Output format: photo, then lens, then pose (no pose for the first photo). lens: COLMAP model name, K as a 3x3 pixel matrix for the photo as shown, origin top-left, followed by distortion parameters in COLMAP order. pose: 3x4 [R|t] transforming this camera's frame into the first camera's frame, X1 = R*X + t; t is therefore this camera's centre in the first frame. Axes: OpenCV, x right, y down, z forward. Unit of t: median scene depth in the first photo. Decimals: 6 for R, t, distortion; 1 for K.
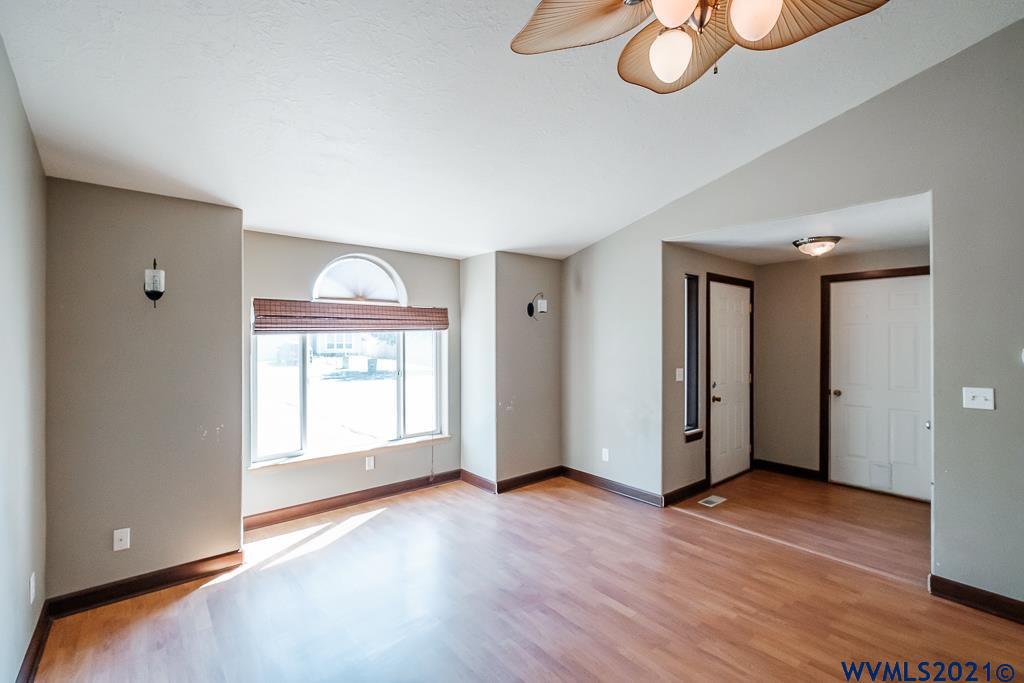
lens RADIAL K [[455.0, 0, 511.6], [0, 455.0, 339.8], [0, 0, 1]] dist [-0.000095, 0.000380]
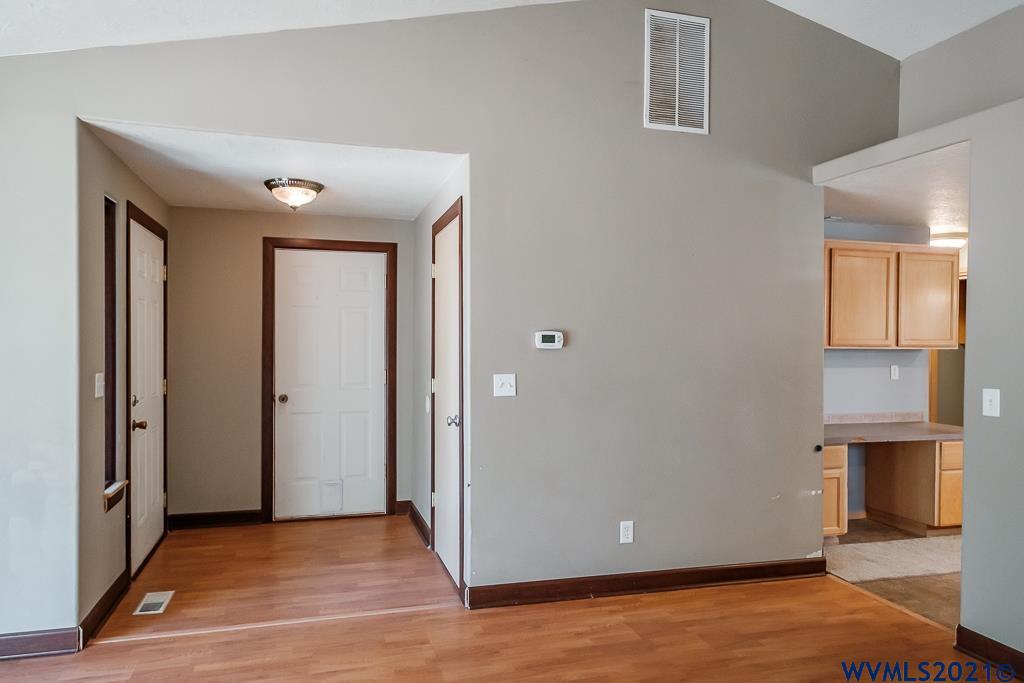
lens RADIAL K [[669.8, 0, 509.3], [0, 669.8, 345.3], [0, 0, 1]] dist [0.001230, 0.006090]
pose [[0.403584, -0.006395, 0.914920, -0.152680], [-0.008087, 0.999912, 0.010556, 0.018785], [-0.914907, -0.011660, 0.403497, 0.261165]]
